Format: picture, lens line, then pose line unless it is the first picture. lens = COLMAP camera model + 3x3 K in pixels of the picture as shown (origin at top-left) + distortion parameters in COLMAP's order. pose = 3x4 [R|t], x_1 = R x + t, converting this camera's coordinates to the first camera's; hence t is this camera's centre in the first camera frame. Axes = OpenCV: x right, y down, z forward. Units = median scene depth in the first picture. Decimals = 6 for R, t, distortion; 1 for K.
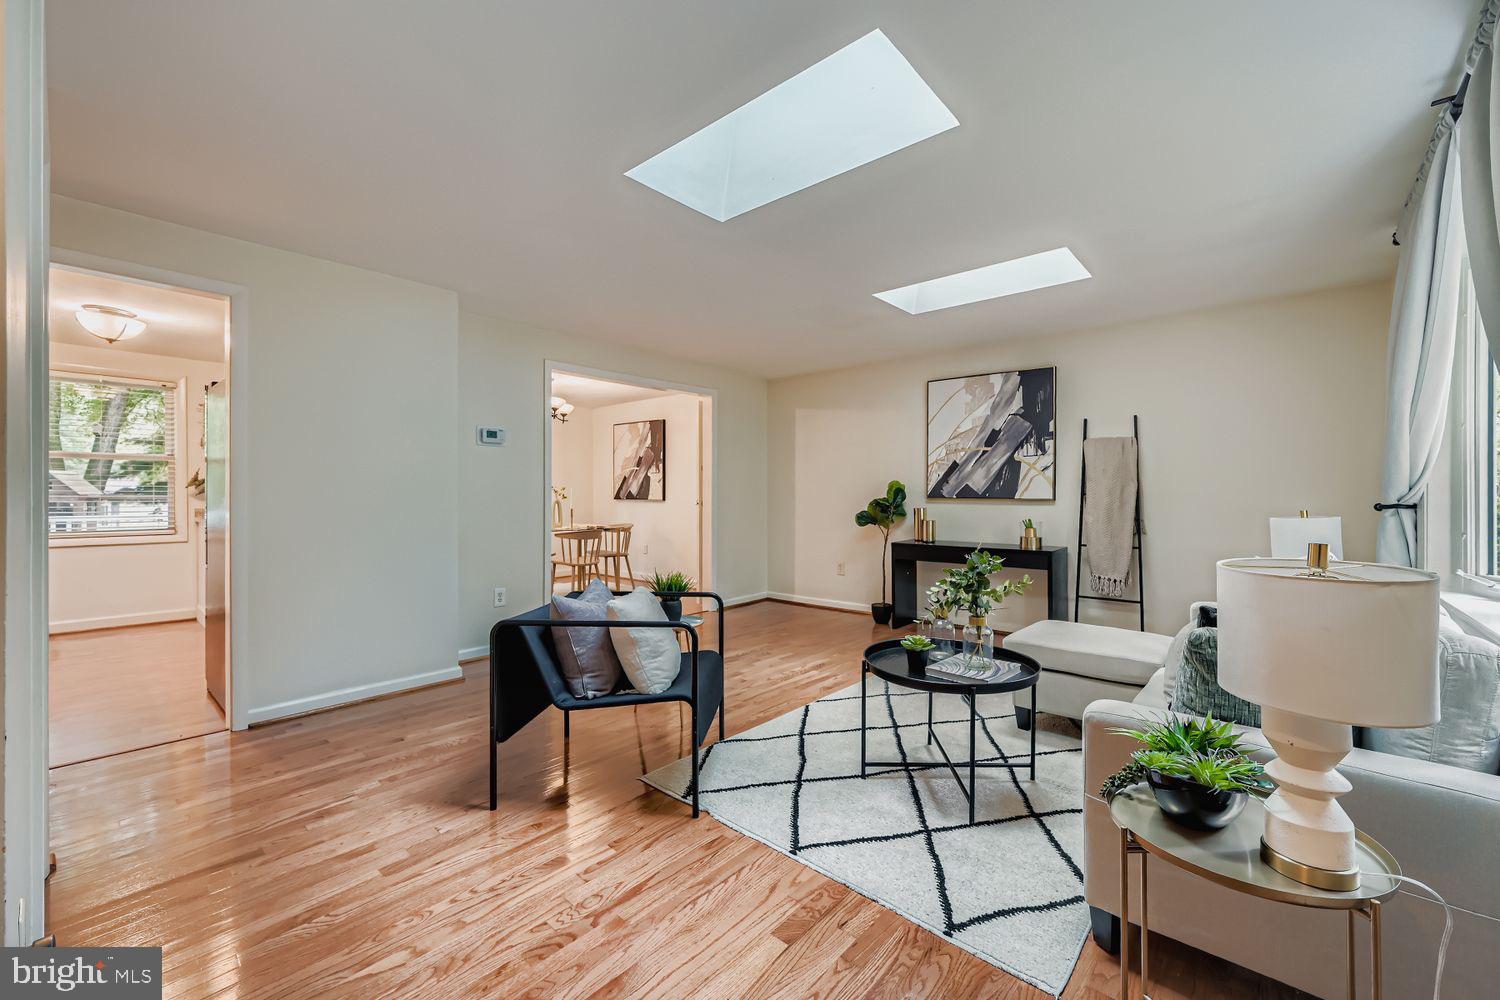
lens RADIAL K [[603.3, 0, 756.3], [0, 603.3, 496.9], [0, 0, 1]] dist [-0.000236, -0.000032]
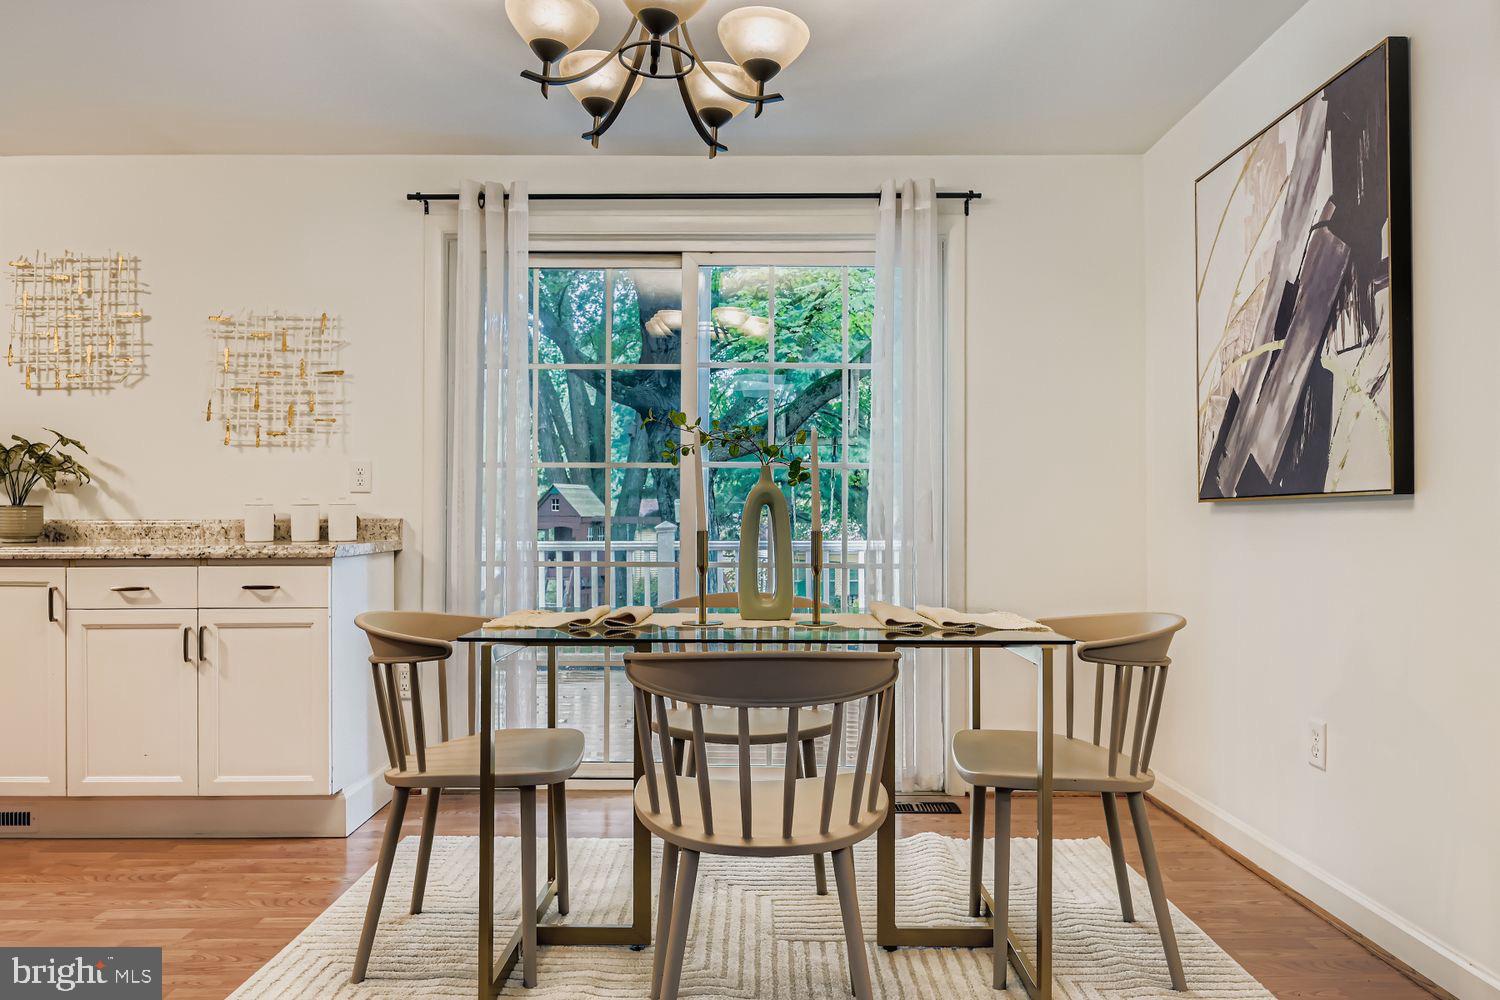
lens RADIAL K [[1089.6, 0, 750.2], [0, 1089.6, 511.5], [0, 0, 1]] dist [-0.015345, 0.006115]
pose [[0.653615, -0.005462, -0.756808, -0.037332], [-0.004548, 0.999928, -0.011144, 0.014972], [0.756814, 0.010726, 0.653543, 0.646091]]
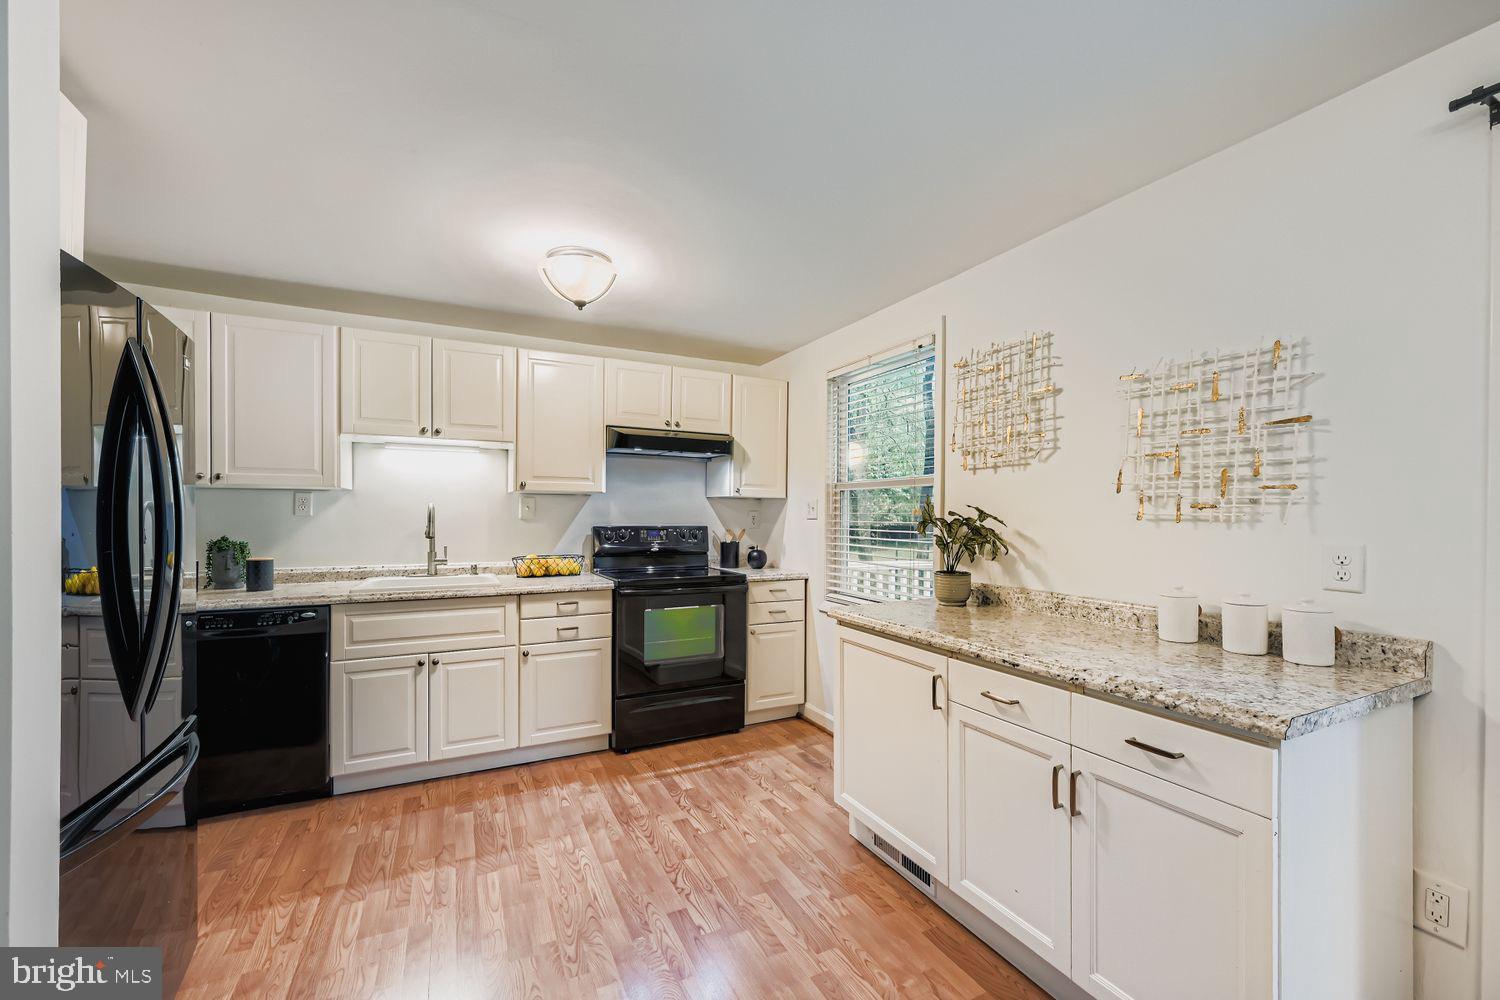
lens RADIAL K [[603.3, 0, 750.4], [0, 603.3, 517.8], [0, 0, 1]] dist [-0.000236, -0.000032]
pose [[-0.390794, 0.004898, -0.920465, -0.299185], [-0.008869, 0.999919, 0.009086, -0.023366], [0.920435, 0.011714, -0.390719, 0.744823]]
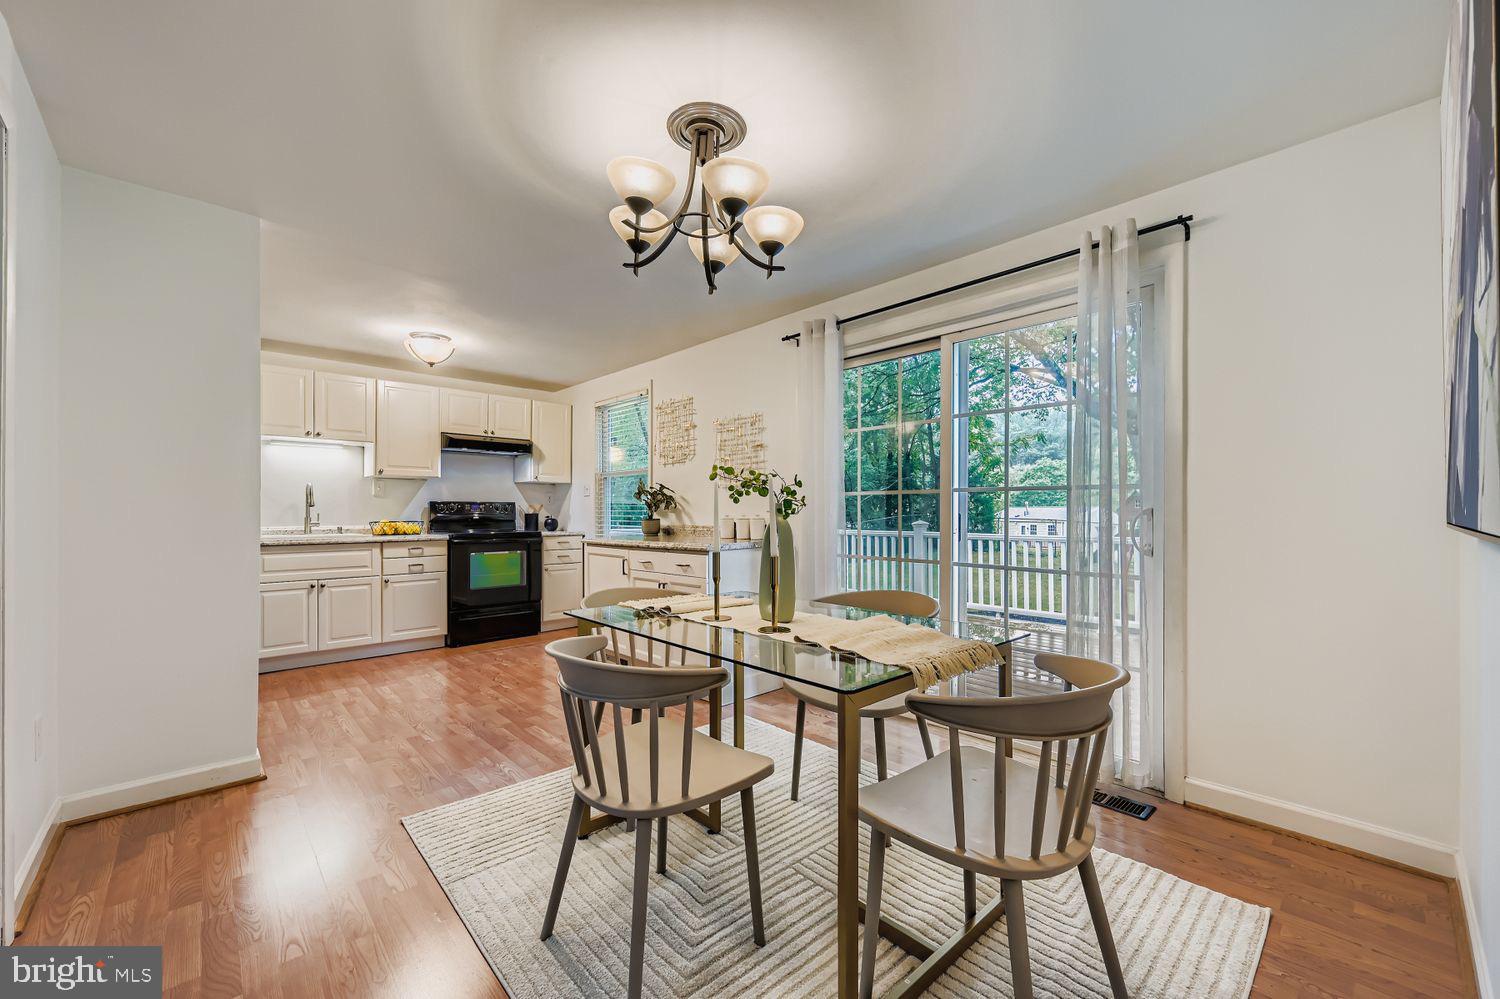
lens RADIAL K [[603.3, 0, 750.6], [0, 603.3, 510.7], [0, 0, 1]] dist [-0.000236, -0.000032]
pose [[-0.113745, -0.002671, -0.993506, -0.042901], [-0.002086, 0.999995, -0.002450, 0.001031], [0.993508, 0.001793, -0.113750, 0.888613]]
